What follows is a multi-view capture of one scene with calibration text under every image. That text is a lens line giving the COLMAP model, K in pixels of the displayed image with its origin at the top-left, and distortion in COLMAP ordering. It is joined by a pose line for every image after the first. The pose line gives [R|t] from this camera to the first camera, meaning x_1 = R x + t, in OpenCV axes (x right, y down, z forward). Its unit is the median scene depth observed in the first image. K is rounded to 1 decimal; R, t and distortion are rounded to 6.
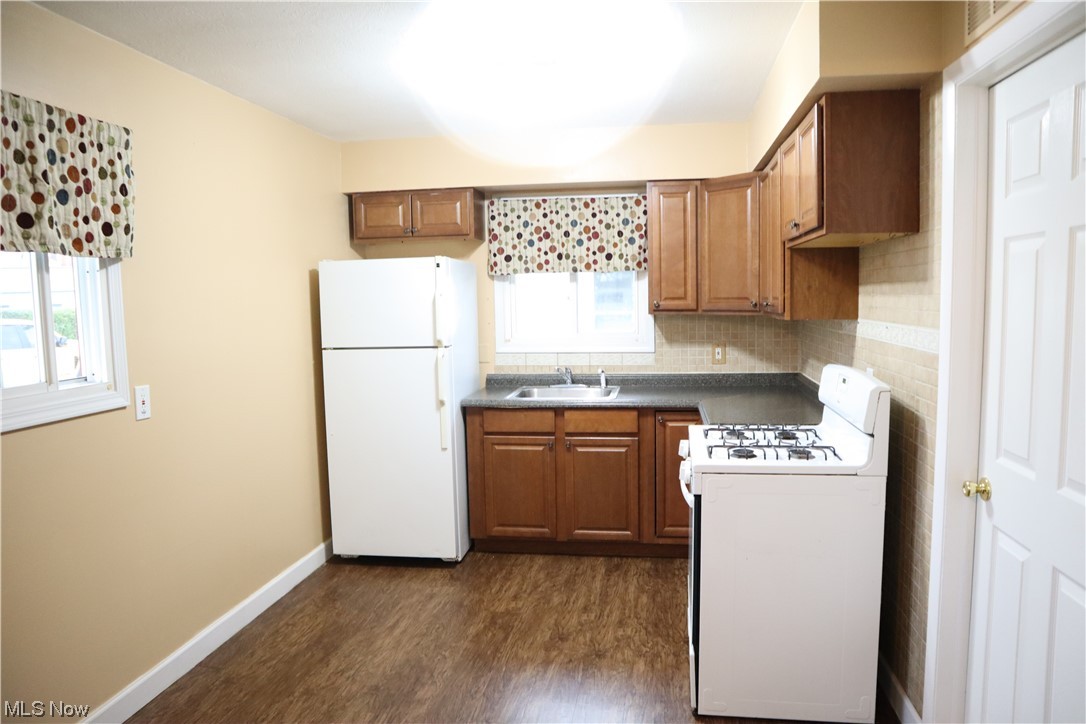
lens RADIAL K [[746.7, 0, 543.0], [0, 746.7, 362.0], [0, 0, 1]] dist [-0.100294, 0.004837]
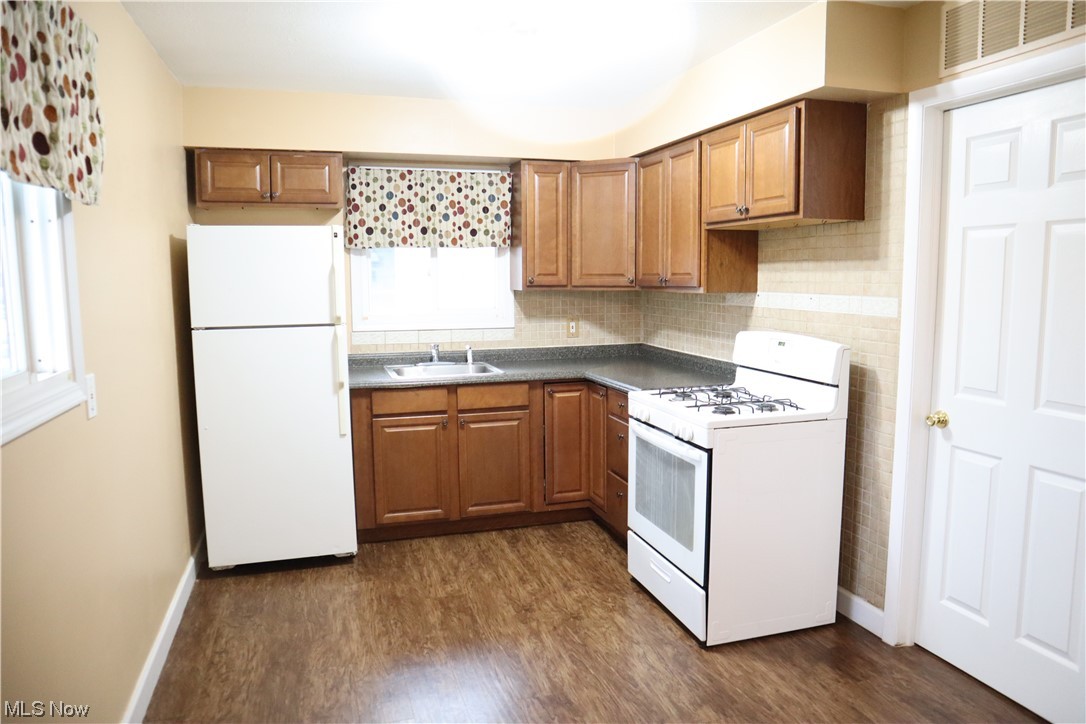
lens RADIAL K [[746.7, 0, 543.0], [0, 746.7, 362.0], [0, 0, 1]] dist [-0.100294, 0.004837]
pose [[0.897889, -0.037030, 0.438662, -0.294951], [0.027576, 0.999230, 0.027906, 0.007250], [-0.439357, -0.012960, 0.898219, 0.067543]]
